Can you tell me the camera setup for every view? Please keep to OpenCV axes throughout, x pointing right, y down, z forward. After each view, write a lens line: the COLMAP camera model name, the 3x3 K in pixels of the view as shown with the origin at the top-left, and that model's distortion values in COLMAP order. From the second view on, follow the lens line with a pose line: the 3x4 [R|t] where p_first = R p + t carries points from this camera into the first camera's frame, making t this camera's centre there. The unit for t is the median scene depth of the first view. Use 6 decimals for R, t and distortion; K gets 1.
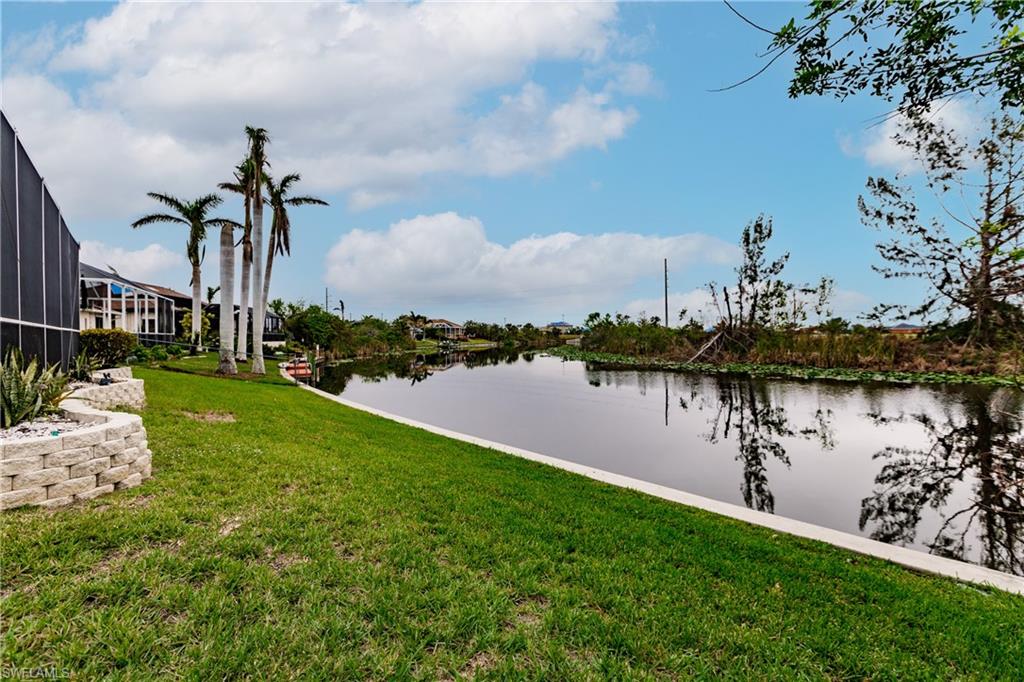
lens RADIAL K [[463.2, 0, 512.0], [0, 463.2, 341.0], [0, 0, 1]] dist [0.000707, 0.000319]
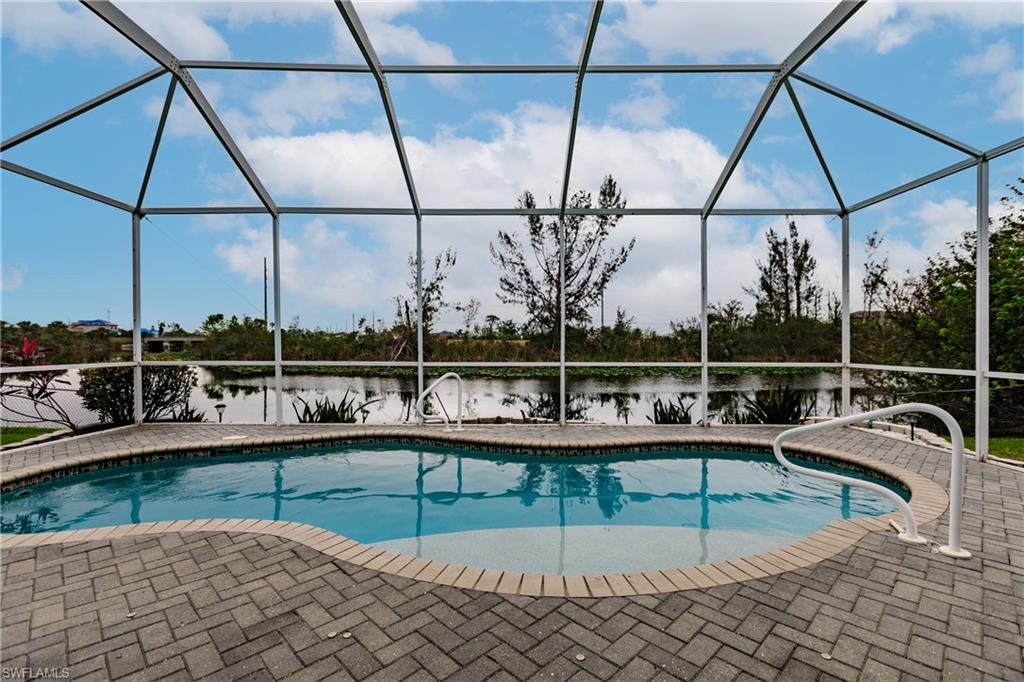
lens RADIAL K [[463.2, 0, 512.0], [0, 463.2, 341.0], [0, 0, 1]] dist [0.000707, 0.000319]
pose [[0.634615, 0.003577, 0.772820, -0.288518], [0.001598, 0.999981, -0.005941, -0.011299], [-0.772827, 0.005005, 0.634598, 0.078963]]
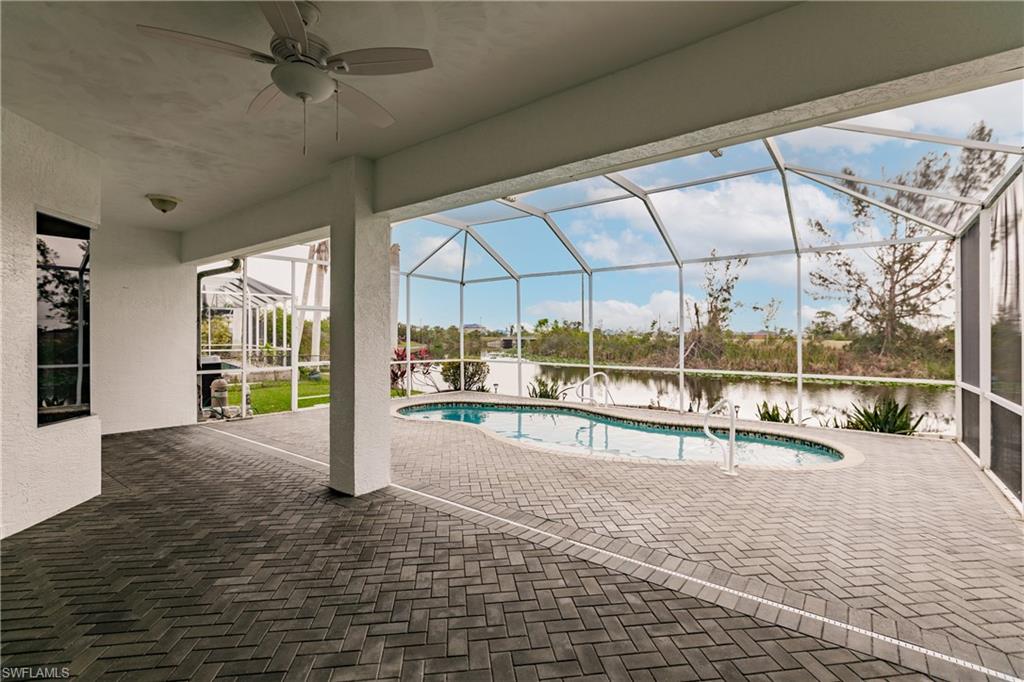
lens RADIAL K [[463.2, 0, 512.0], [0, 463.2, 341.0], [0, 0, 1]] dist [0.000707, 0.000319]
pose [[0.973386, 0.007987, 0.229031, -0.285905], [-0.007884, 0.999968, -0.001364, -0.017426], [-0.229035, -0.000478, 0.973418, -0.033496]]
